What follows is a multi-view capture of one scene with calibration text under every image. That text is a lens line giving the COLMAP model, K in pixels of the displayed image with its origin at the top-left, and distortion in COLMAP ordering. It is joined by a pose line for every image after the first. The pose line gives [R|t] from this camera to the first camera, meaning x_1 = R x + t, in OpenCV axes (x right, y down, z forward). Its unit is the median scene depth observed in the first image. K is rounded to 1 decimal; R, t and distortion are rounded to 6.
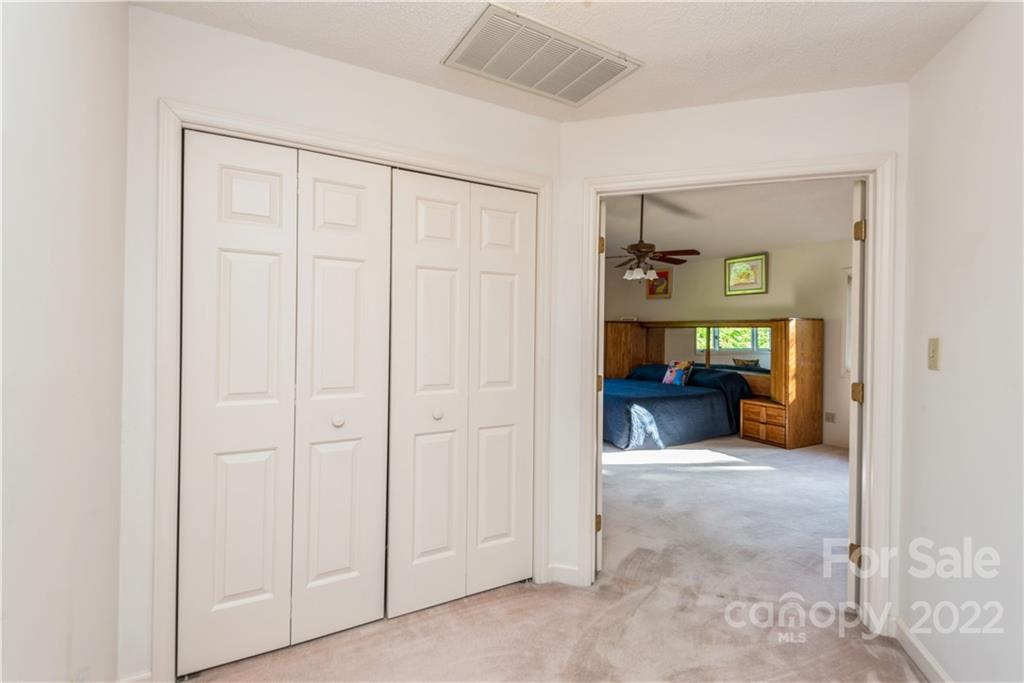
lens RADIAL K [[475.5, 0, 513.1], [0, 475.5, 334.2], [0, 0, 1]] dist [0.001742, 0.000050]
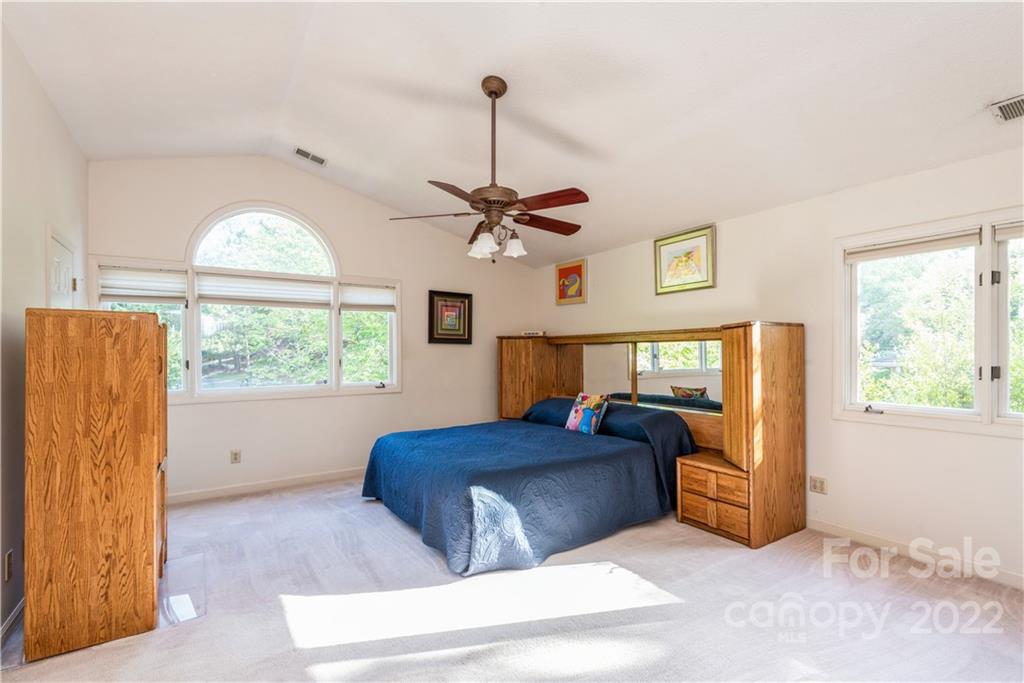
lens RADIAL K [[490.7, 0, 515.5], [0, 490.7, 355.0], [0, 0, 1]] dist [0.003237, 0.000192]
pose [[0.994970, -0.021347, 0.097869, 0.208988], [0.021445, 0.999770, 0.000043, 0.000174], [-0.097848, 0.002056, 0.995199, 0.384679]]
